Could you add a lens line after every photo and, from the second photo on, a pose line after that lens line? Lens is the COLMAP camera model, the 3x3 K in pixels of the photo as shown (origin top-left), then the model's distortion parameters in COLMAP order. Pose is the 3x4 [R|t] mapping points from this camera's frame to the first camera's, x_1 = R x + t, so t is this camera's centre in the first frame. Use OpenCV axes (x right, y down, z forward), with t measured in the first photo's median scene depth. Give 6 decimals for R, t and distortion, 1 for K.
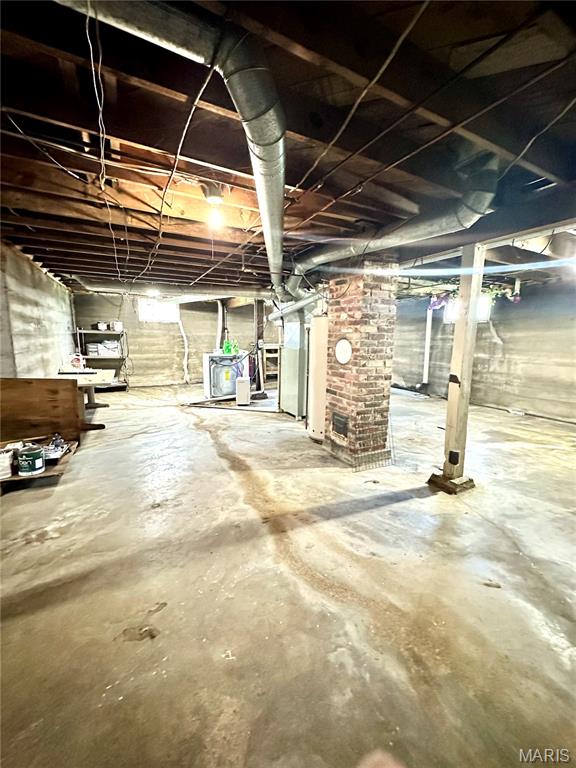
lens RADIAL K [[305.3, 0, 288.0], [0, 305.3, 384.0], [0, 0, 1]] dist [-0.002105, -0.000048]
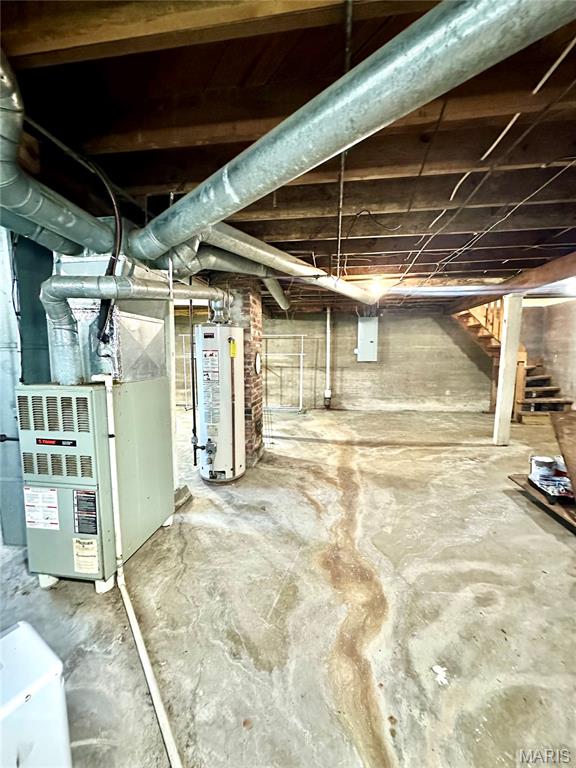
lens RADIAL K [[305.3, 0, 288.0], [0, 305.3, 384.0], [0, 0, 1]] dist [-0.002105, -0.000048]
pose [[-0.808563, -0.068107, 0.584454, -0.611114], [0.088301, 0.967986, 0.234961, -0.305498], [-0.581746, 0.241589, -0.776664, 1.900420]]
